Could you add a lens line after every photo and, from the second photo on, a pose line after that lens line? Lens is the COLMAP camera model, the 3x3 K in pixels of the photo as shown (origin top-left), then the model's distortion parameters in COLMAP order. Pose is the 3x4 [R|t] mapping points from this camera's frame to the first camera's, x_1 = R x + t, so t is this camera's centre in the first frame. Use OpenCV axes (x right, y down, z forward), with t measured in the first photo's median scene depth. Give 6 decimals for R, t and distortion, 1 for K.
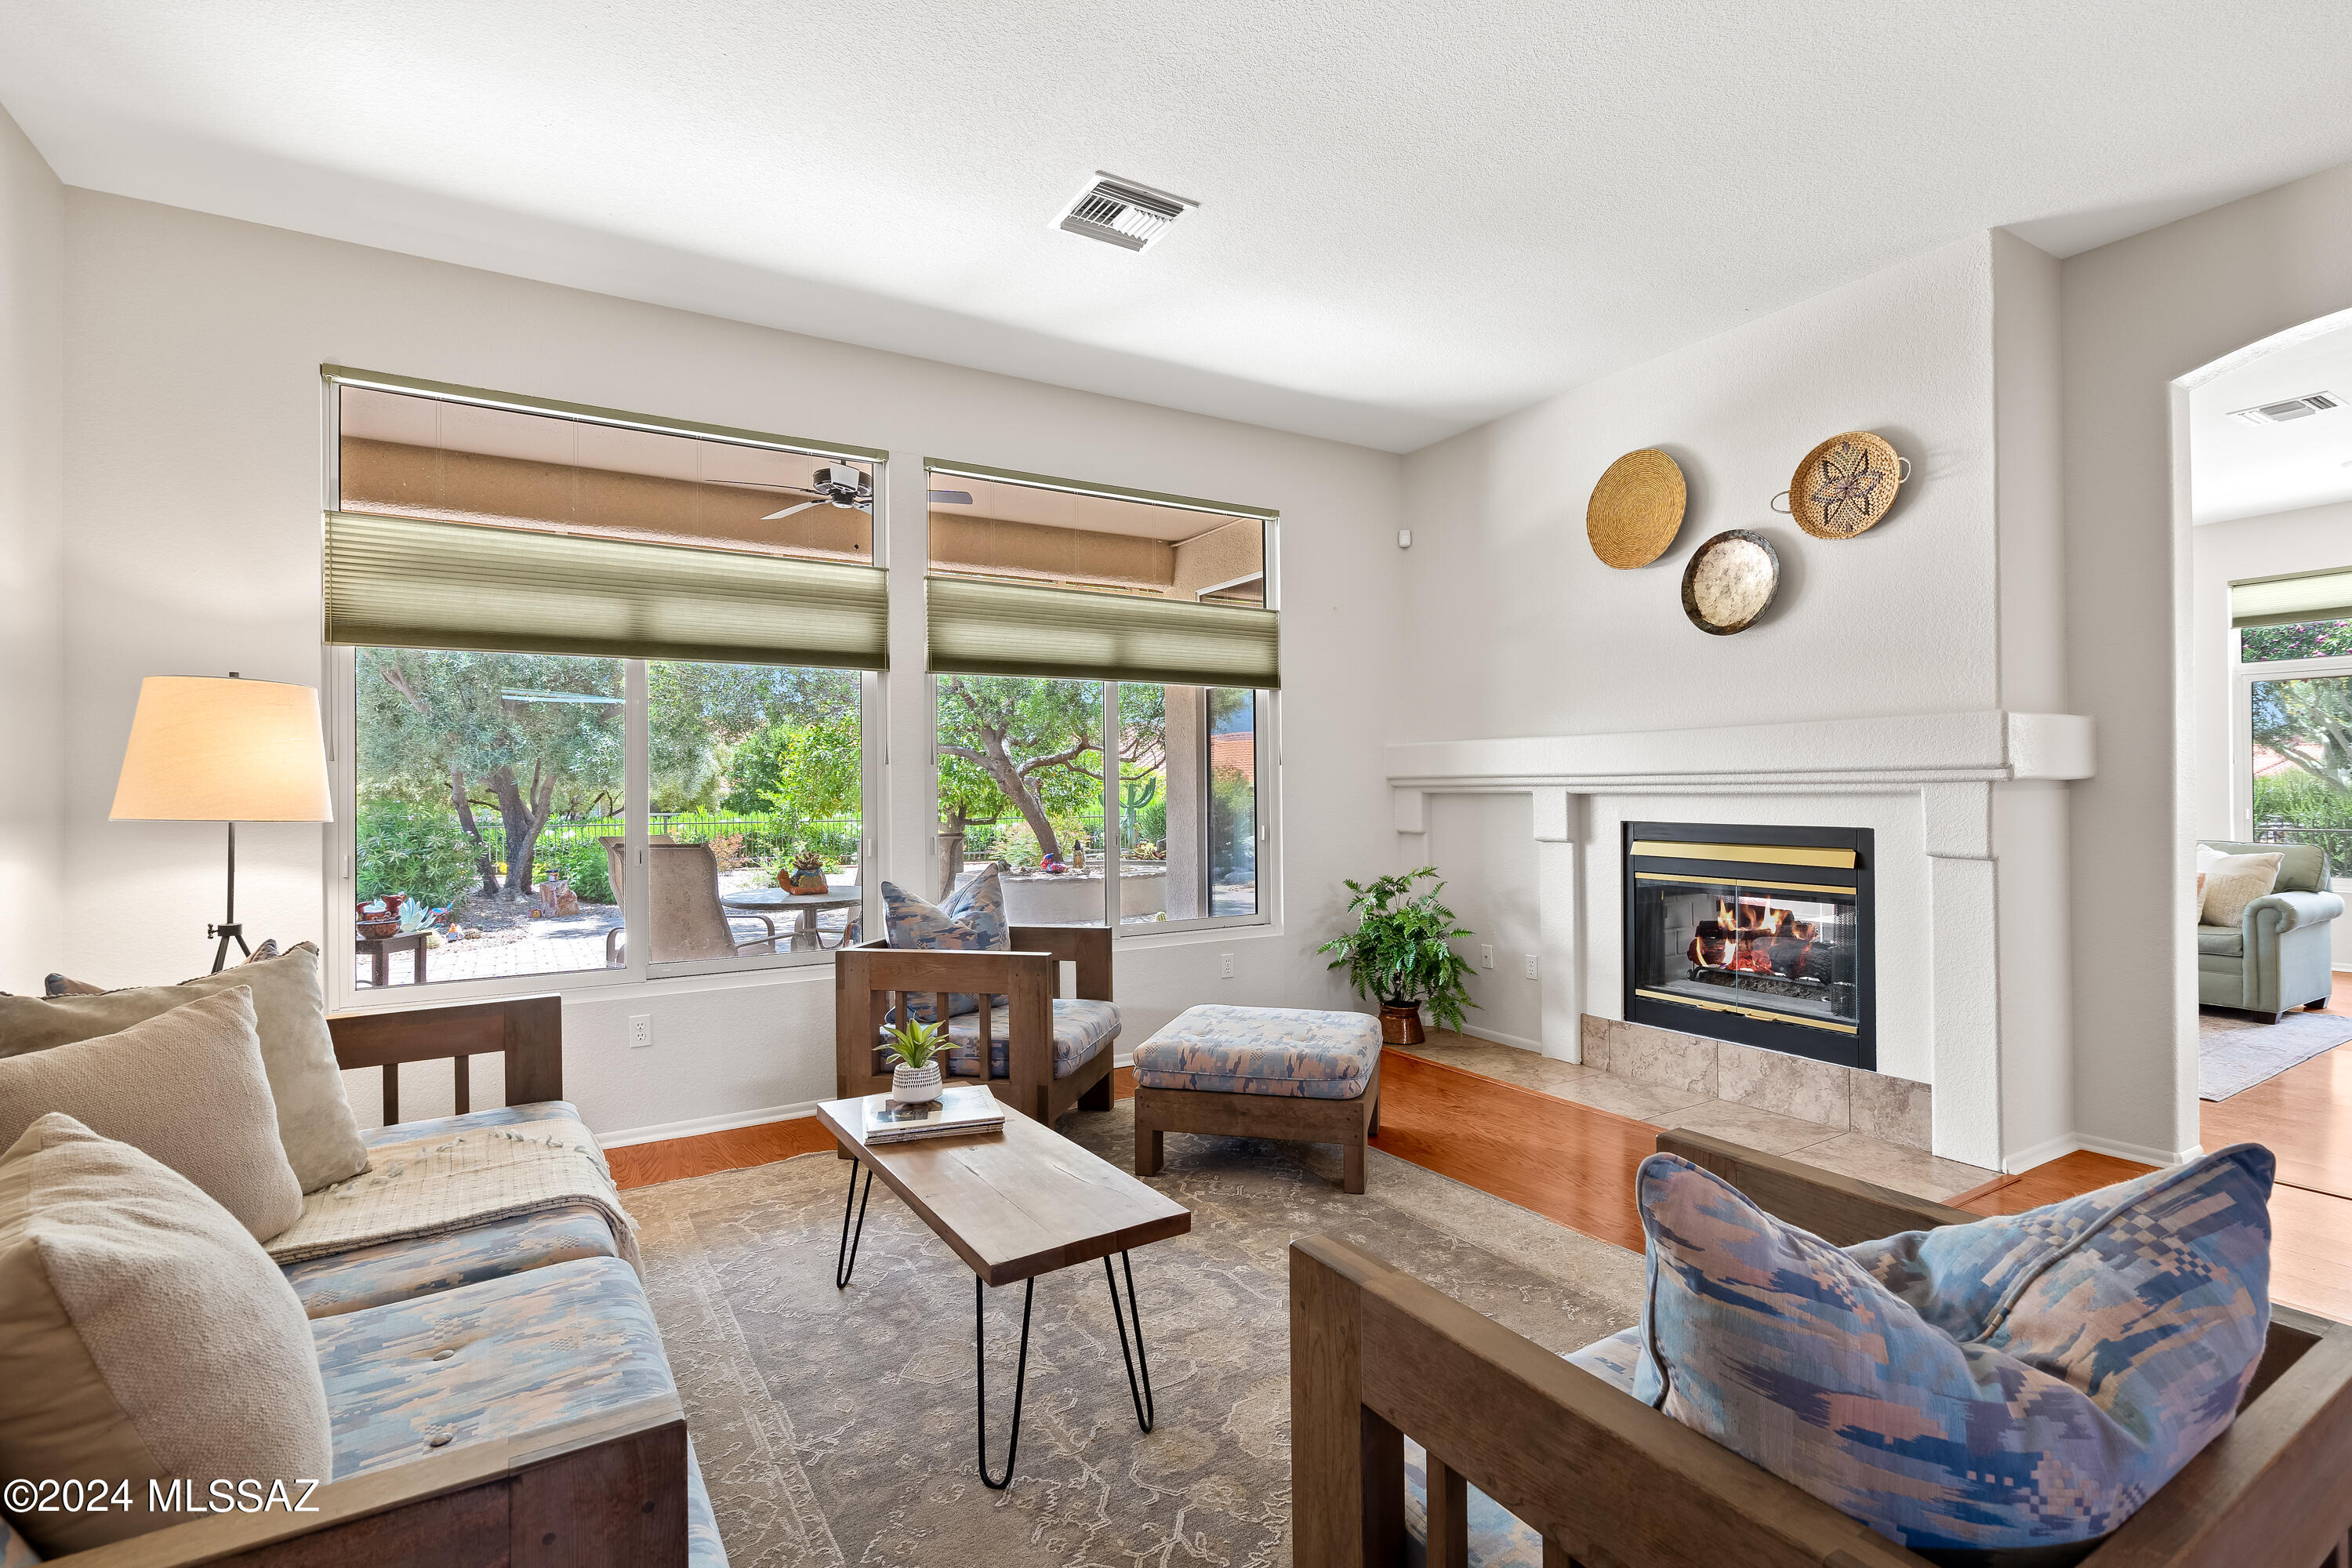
lens RADIAL K [[1100.4, 0, 1188.3], [0, 1100.4, 776.3], [0, 0, 1]] dist [-0.001505, -0.000402]
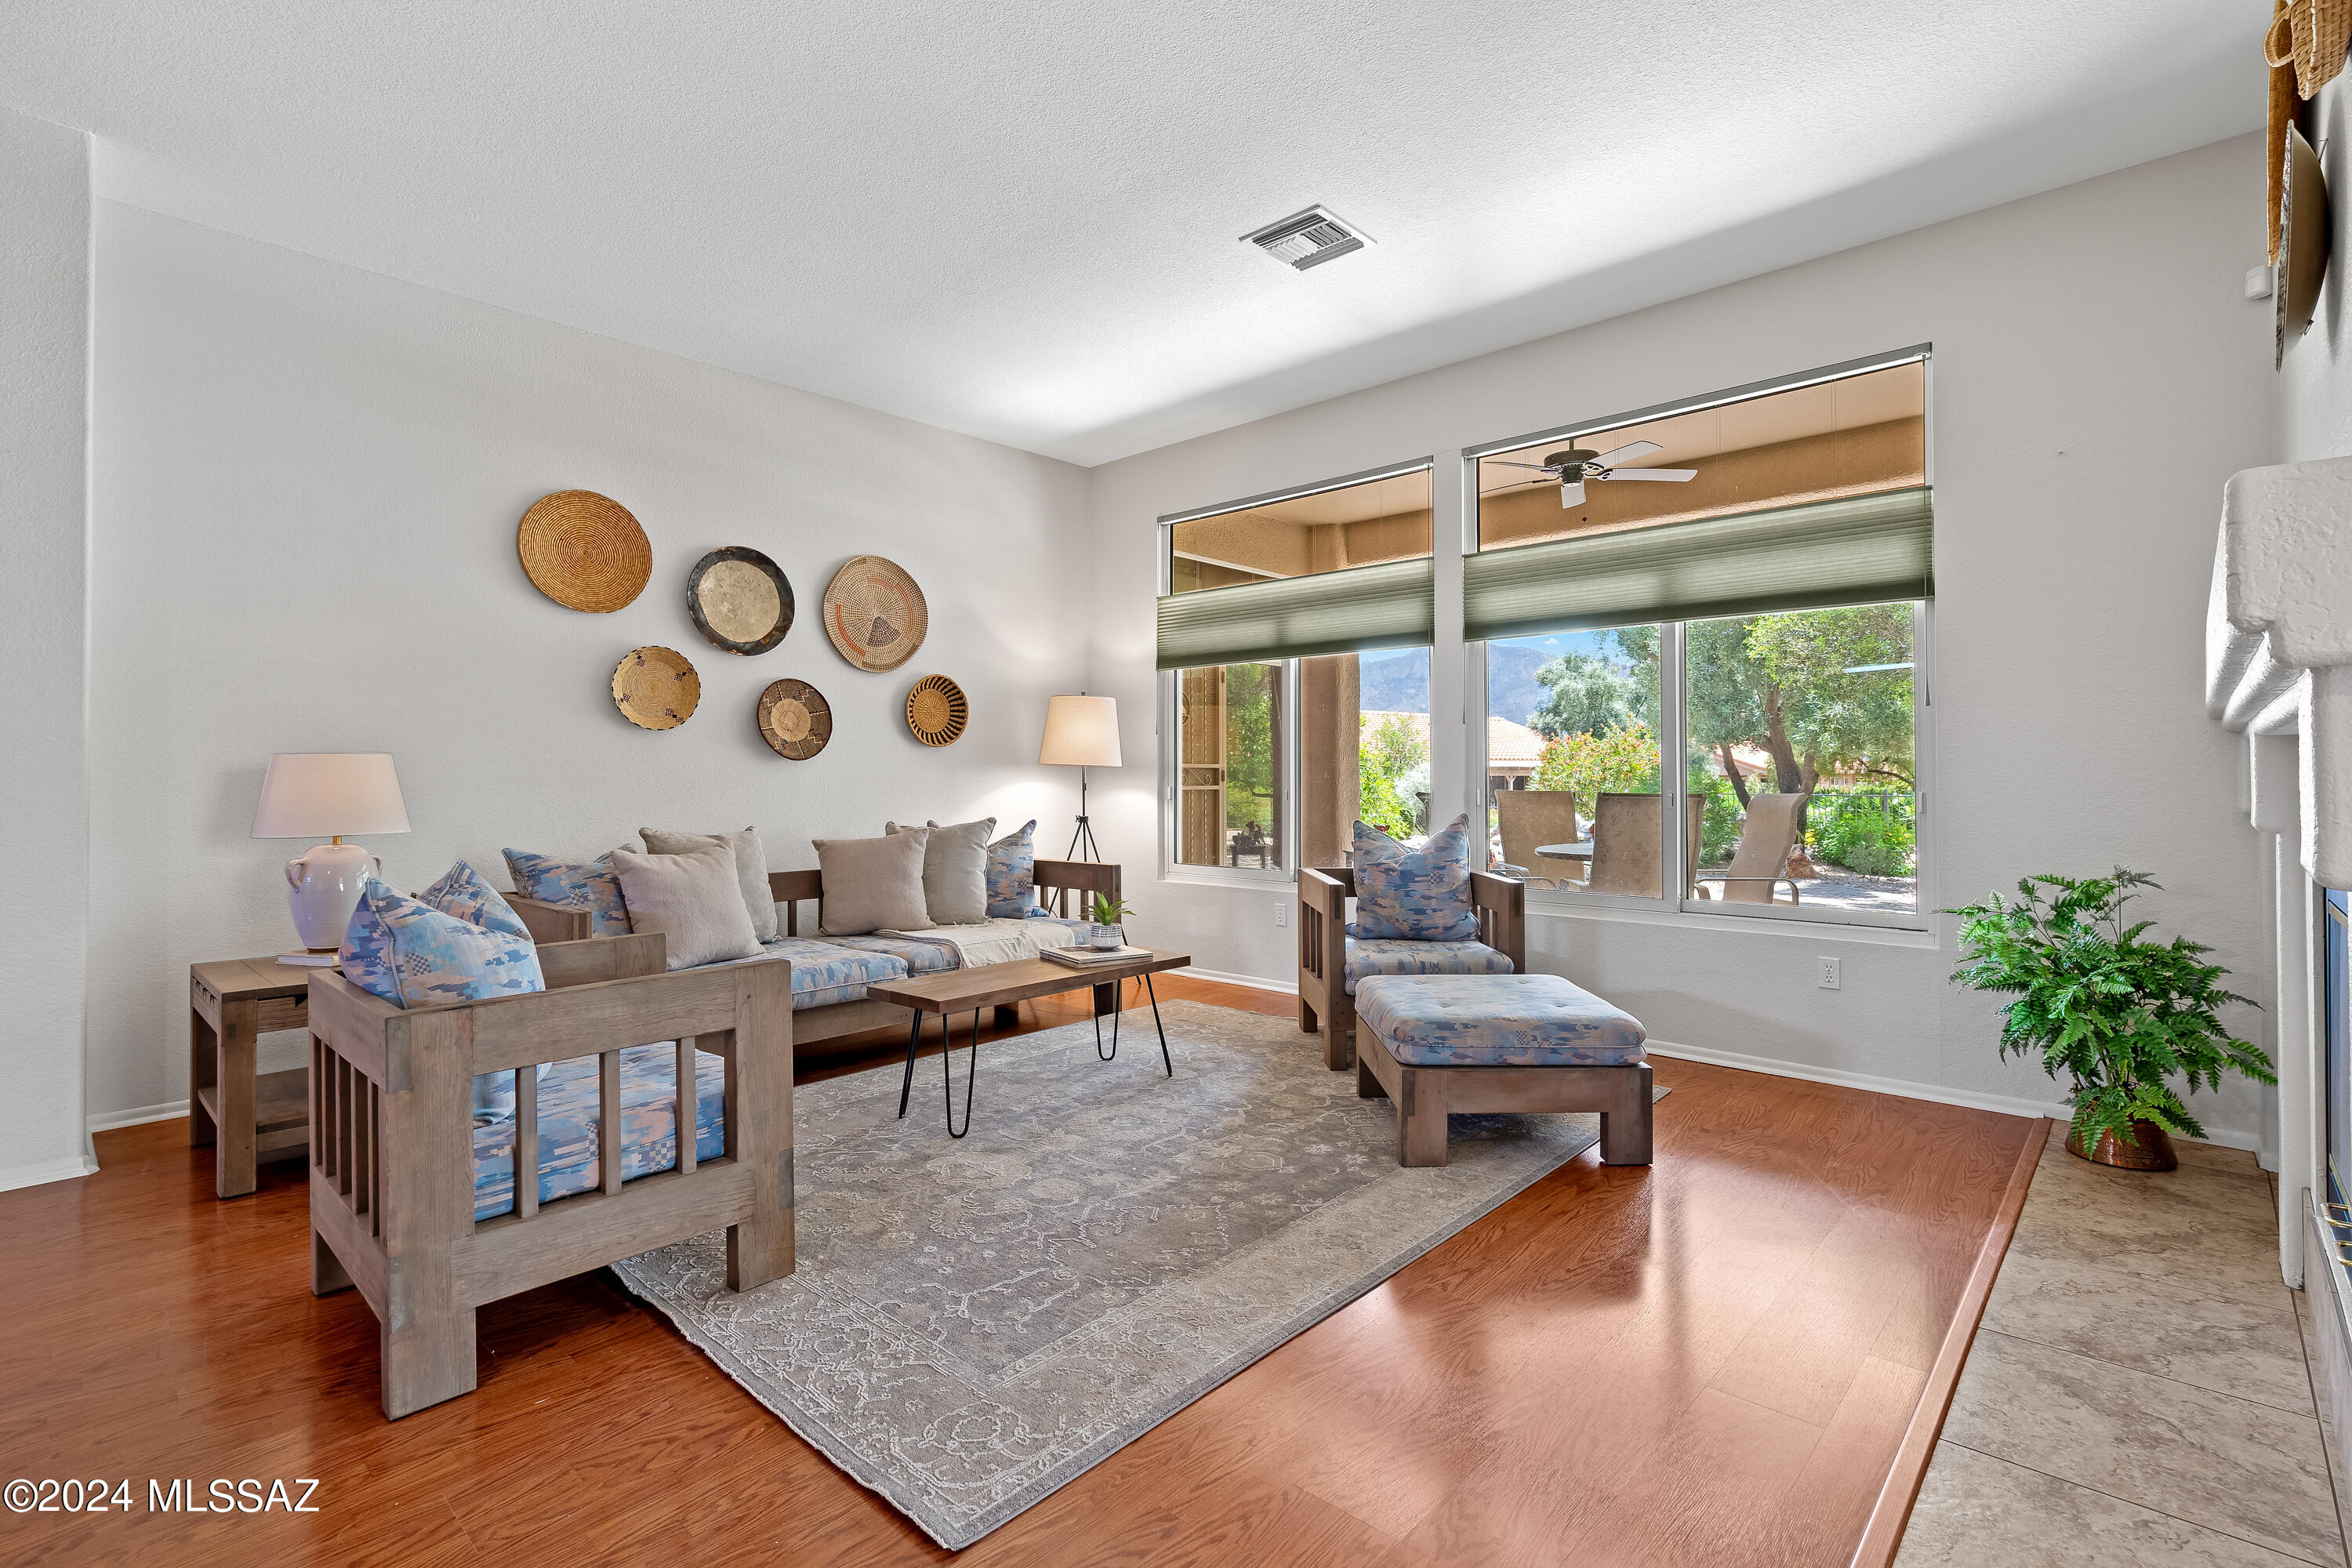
lens RADIAL K [[1094.4, 0, 1170.8], [0, 1094.4, 759.9], [0, 0, 1]] dist [-0.000004, -0.000126]
pose [[0.261043, 0.000062, -0.965327, 0.788201], [0.015853, 0.999865, 0.004351, 0.016653], [0.965197, -0.016439, 0.261007, 0.438013]]
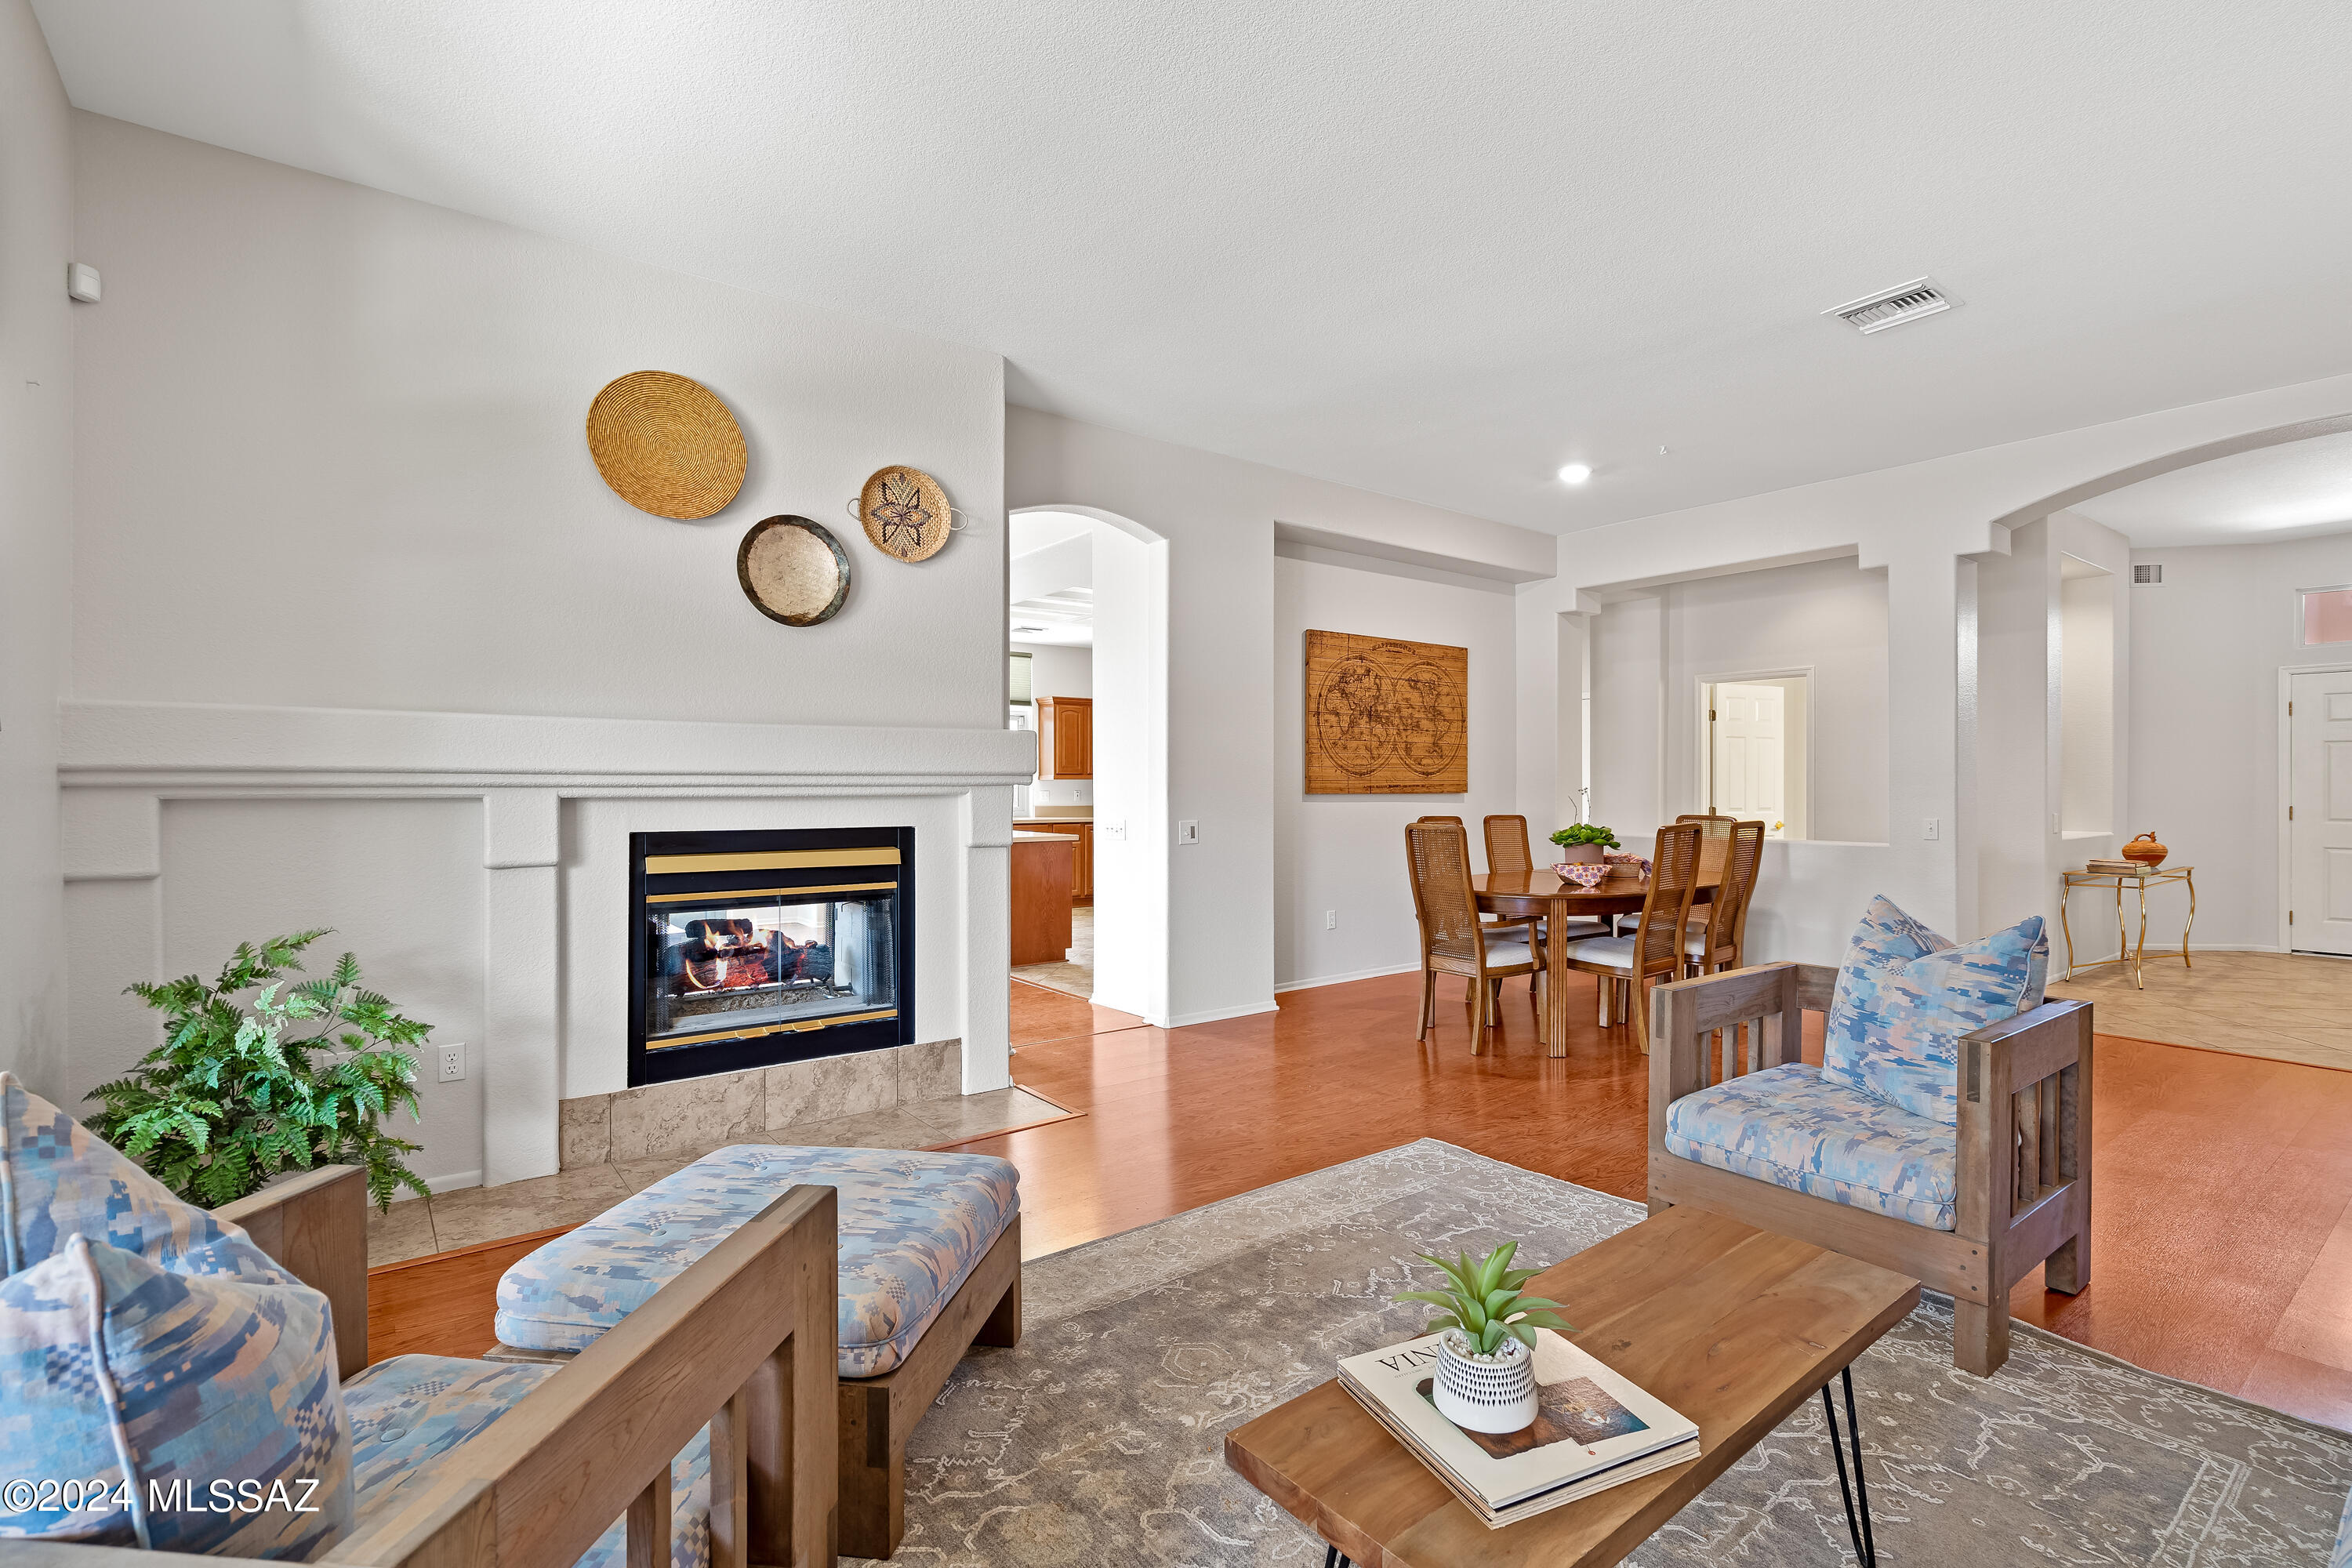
lens RADIAL K [[1100.4, 0, 1188.3], [0, 1100.4, 776.3], [0, 0, 1]] dist [-0.001505, -0.000402]
pose [[-0.114734, 0.014557, 0.993290, -0.462142], [-0.011392, 0.999808, -0.015968, 0.009628], [-0.993331, -0.013147, -0.114546, 0.754046]]
